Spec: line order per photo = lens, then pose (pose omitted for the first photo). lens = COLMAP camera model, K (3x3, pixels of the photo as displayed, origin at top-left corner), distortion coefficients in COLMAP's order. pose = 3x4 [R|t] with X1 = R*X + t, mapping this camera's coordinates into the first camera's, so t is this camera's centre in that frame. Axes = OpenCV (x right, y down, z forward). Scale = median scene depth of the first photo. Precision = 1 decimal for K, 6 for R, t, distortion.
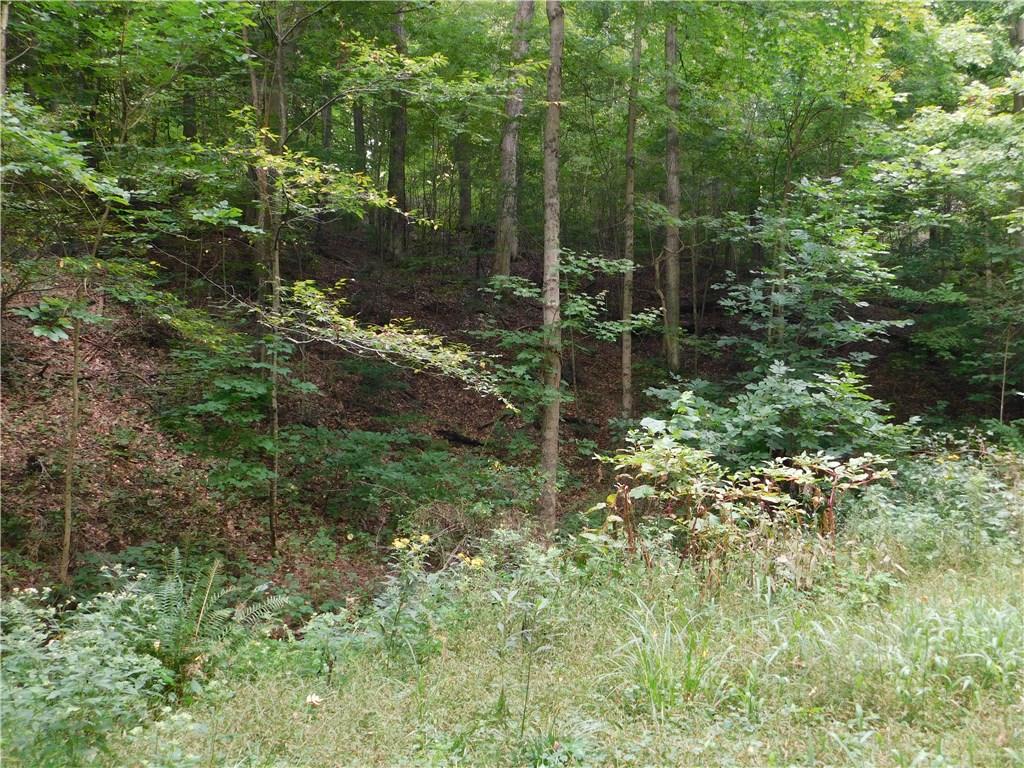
lens RADIAL K [[891.3, 0, 510.4], [0, 891.3, 387.0], [0, 0, 1]] dist [-0.047187, -0.002043]
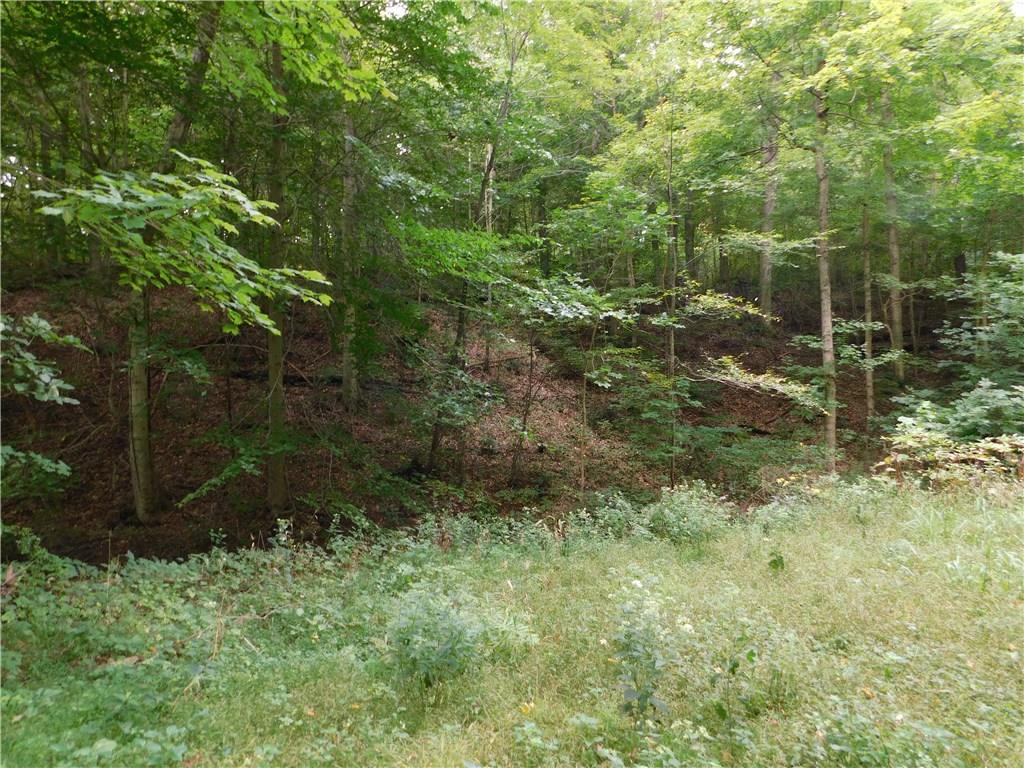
lens RADIAL K [[679.4, 0, 514.1], [0, 679.4, 381.1], [0, 0, 1]] dist [-0.048501, 0.036772]
pose [[0.948689, -0.035233, -0.314242, -0.123739], [0.030110, 0.999323, -0.021143, -0.024524], [0.314775, 0.010597, 0.949107, -0.411066]]
